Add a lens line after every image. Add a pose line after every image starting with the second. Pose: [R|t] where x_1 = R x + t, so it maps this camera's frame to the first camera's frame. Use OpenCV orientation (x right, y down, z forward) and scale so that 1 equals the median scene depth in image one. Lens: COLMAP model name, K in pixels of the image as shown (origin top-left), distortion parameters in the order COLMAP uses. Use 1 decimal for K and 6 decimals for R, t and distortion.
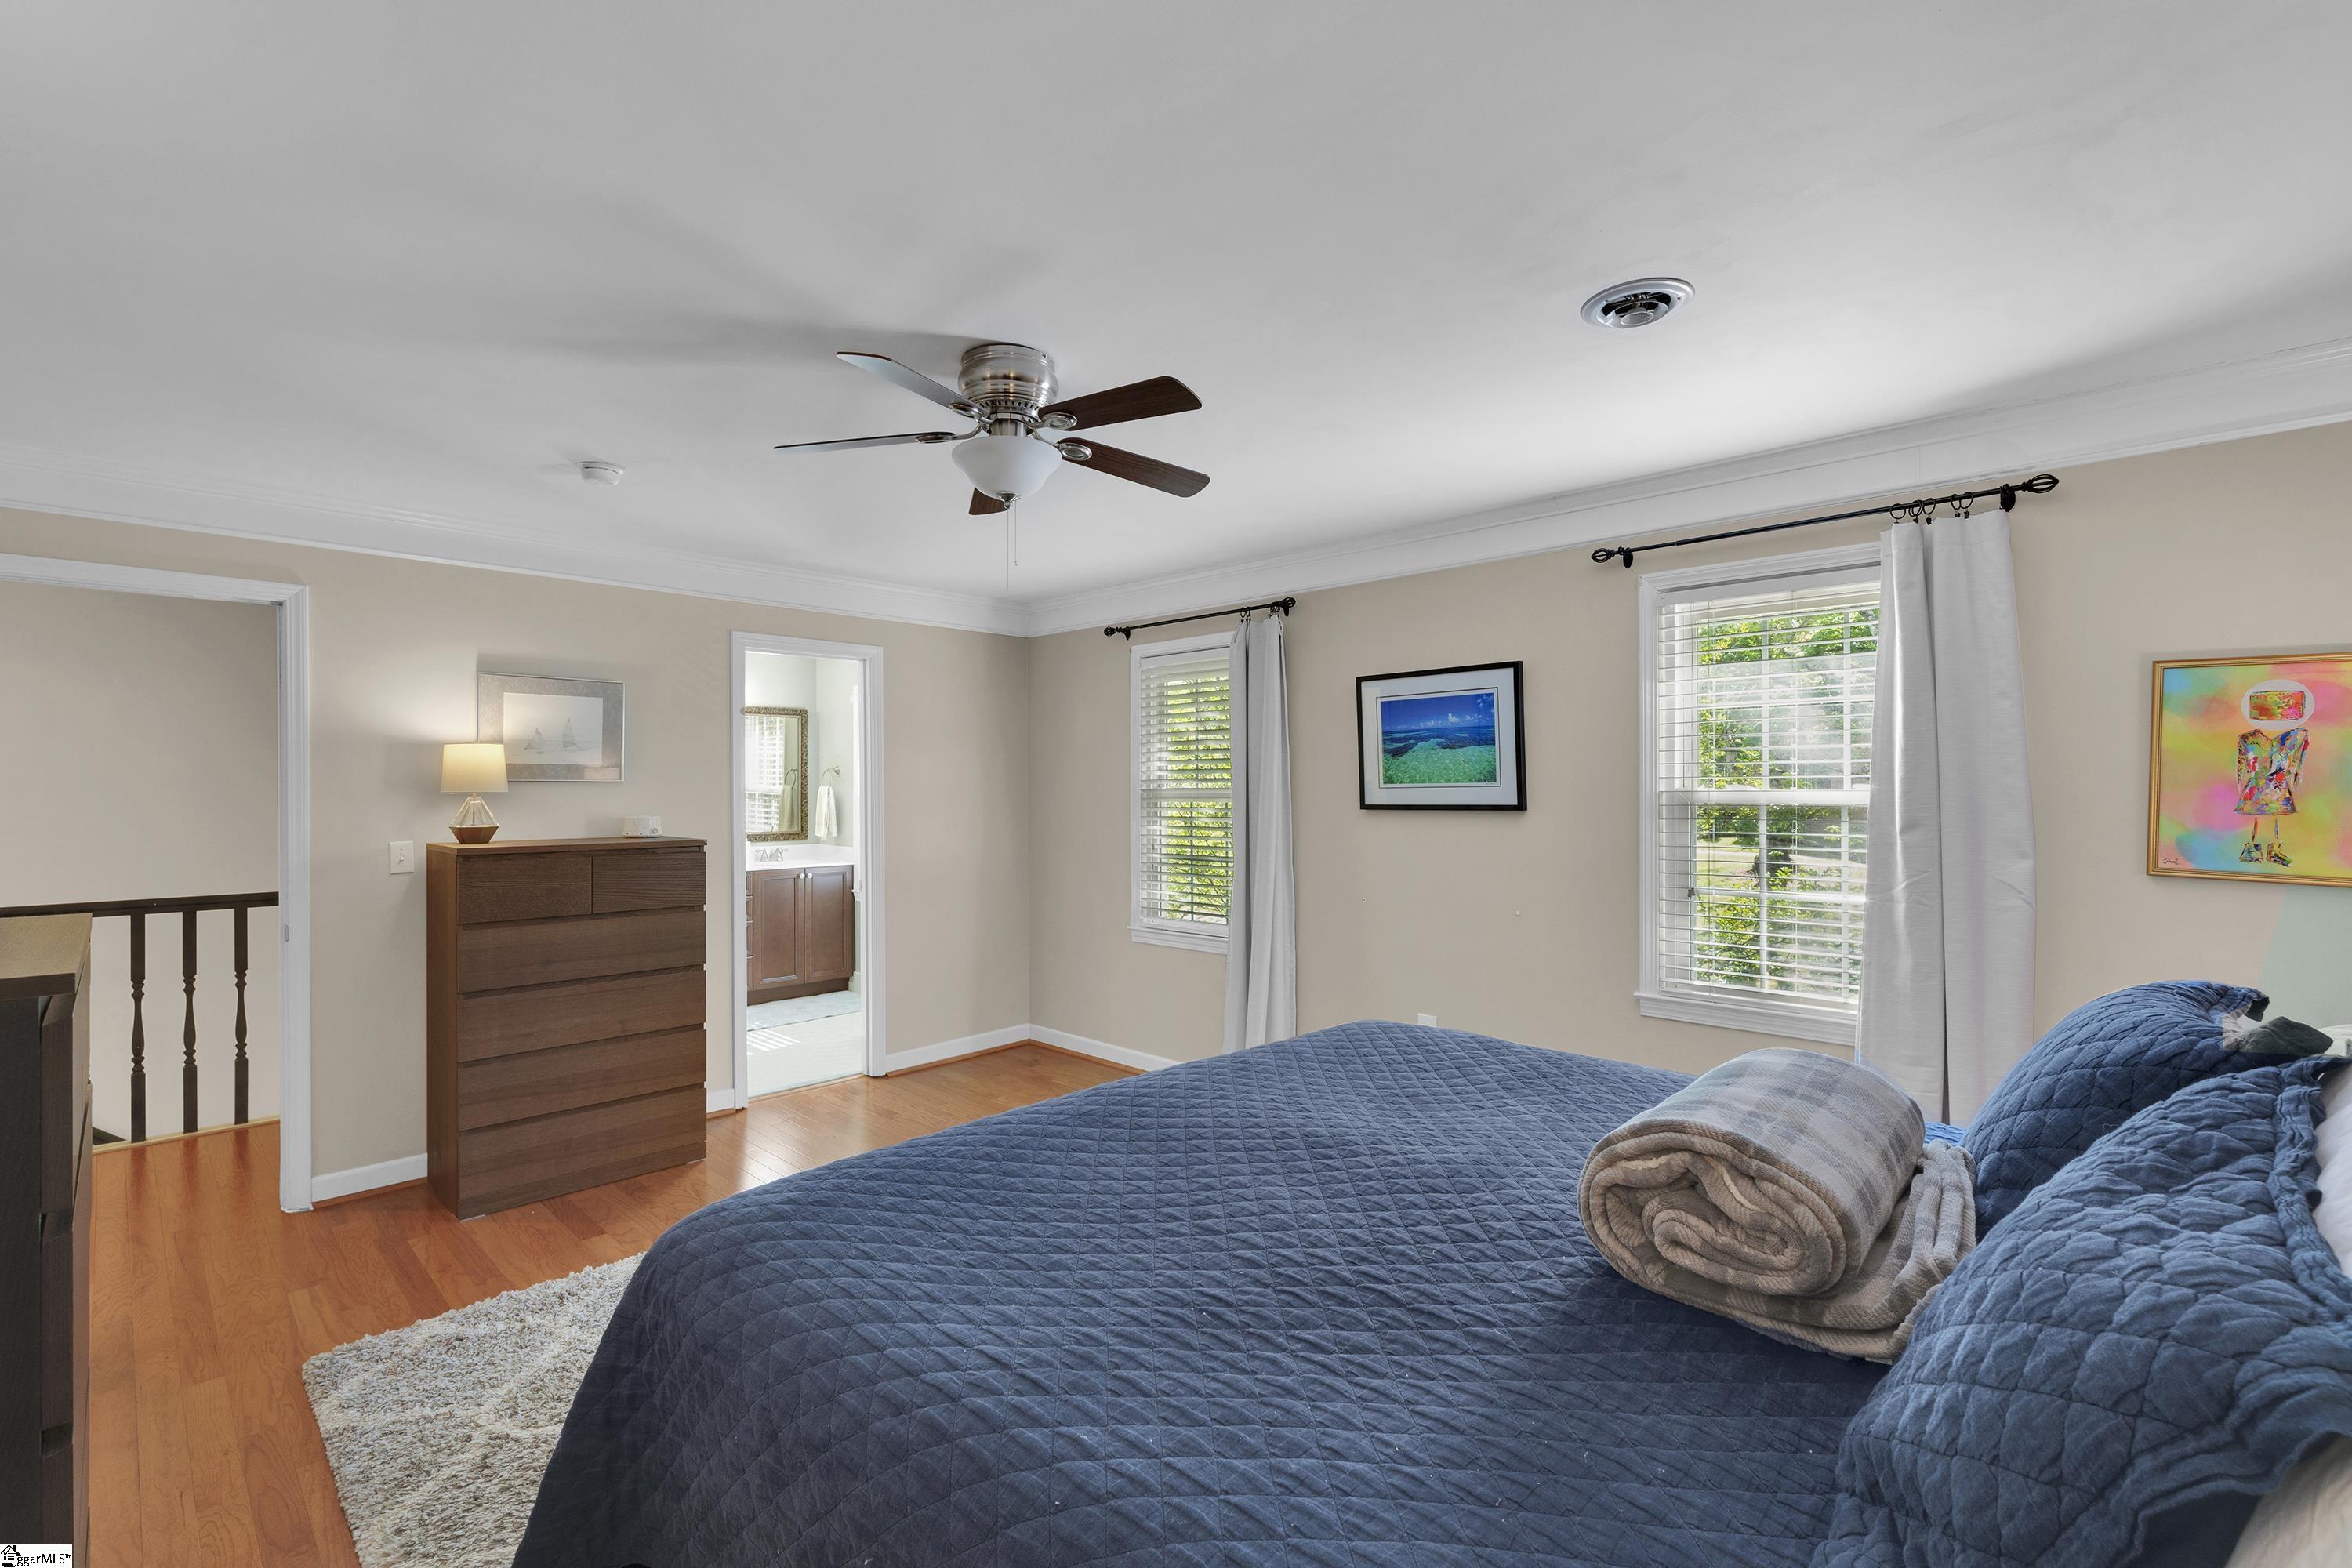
lens RADIAL K [[1034.2, 0, 1172.2], [0, 1034.2, 786.8], [0, 0, 1]] dist [-0.000623, 0.000318]
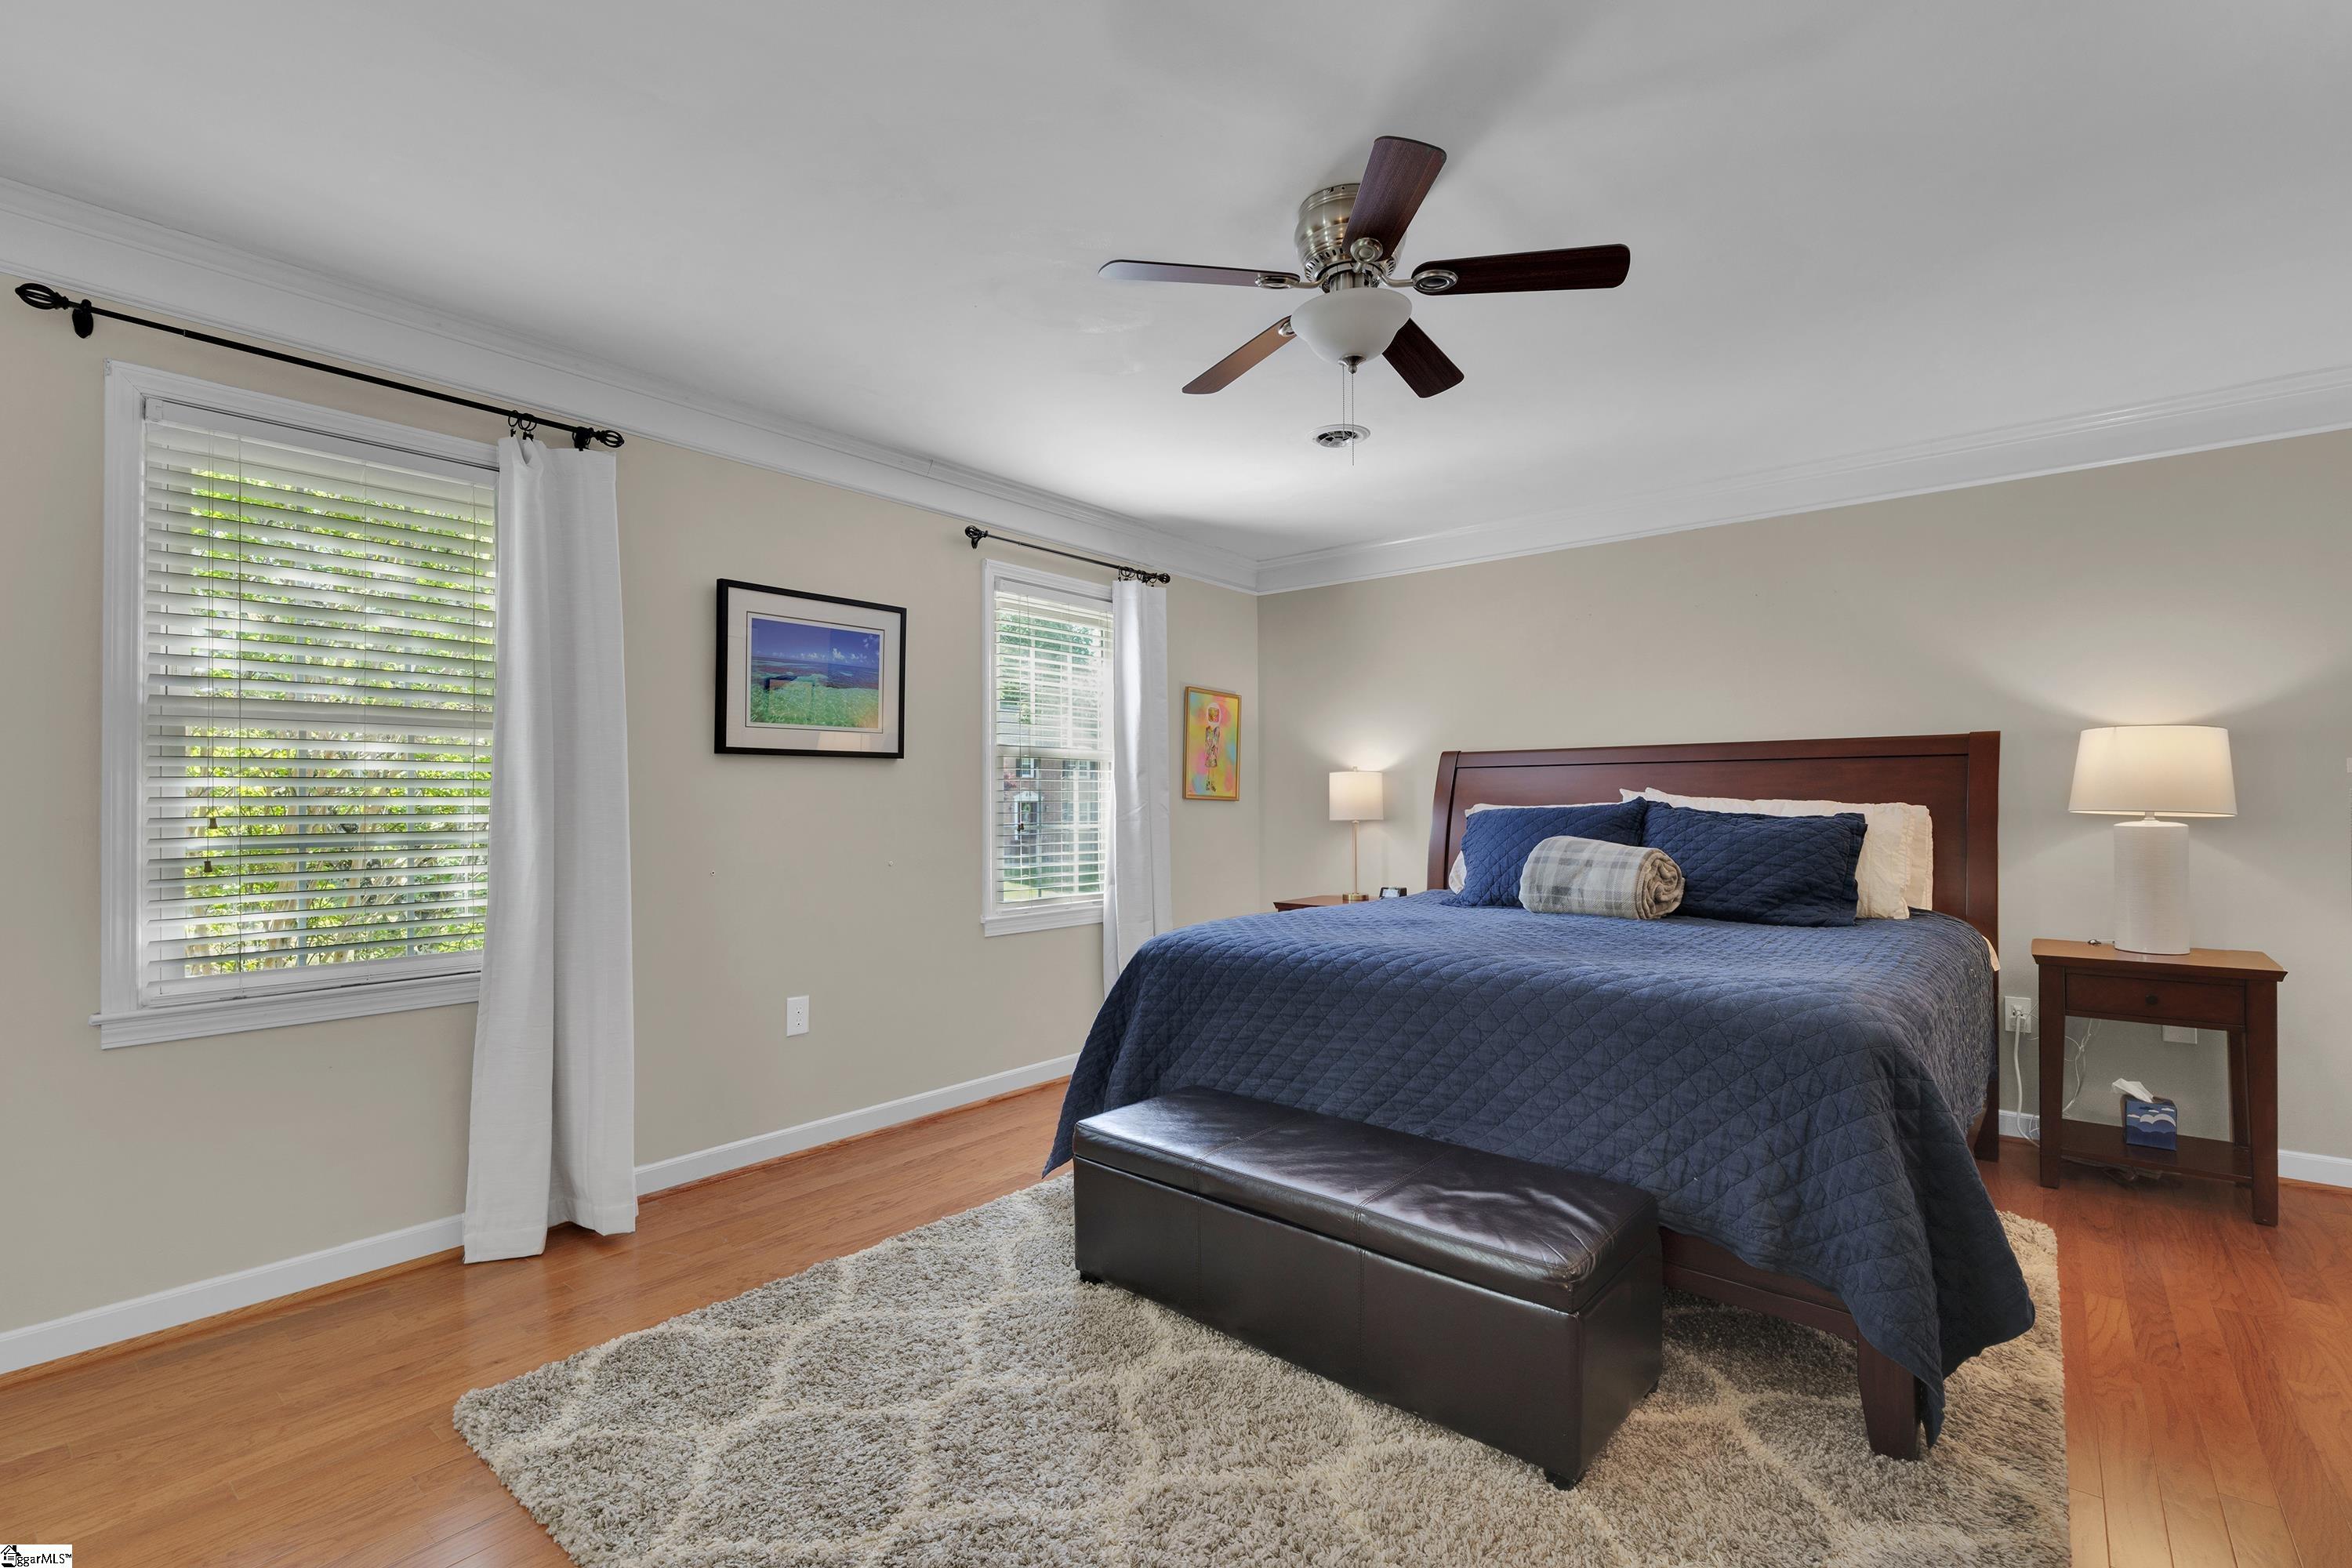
lens RADIAL K [[1034.2, 0, 1172.2], [0, 1034.2, 786.8], [0, 0, 1]] dist [-0.000623, 0.000318]
pose [[-0.060967, 0.012090, 0.998067, -0.609233], [-0.003645, 0.999917, -0.012335, 0.055837], [-0.998133, -0.004390, -0.060918, 0.729654]]
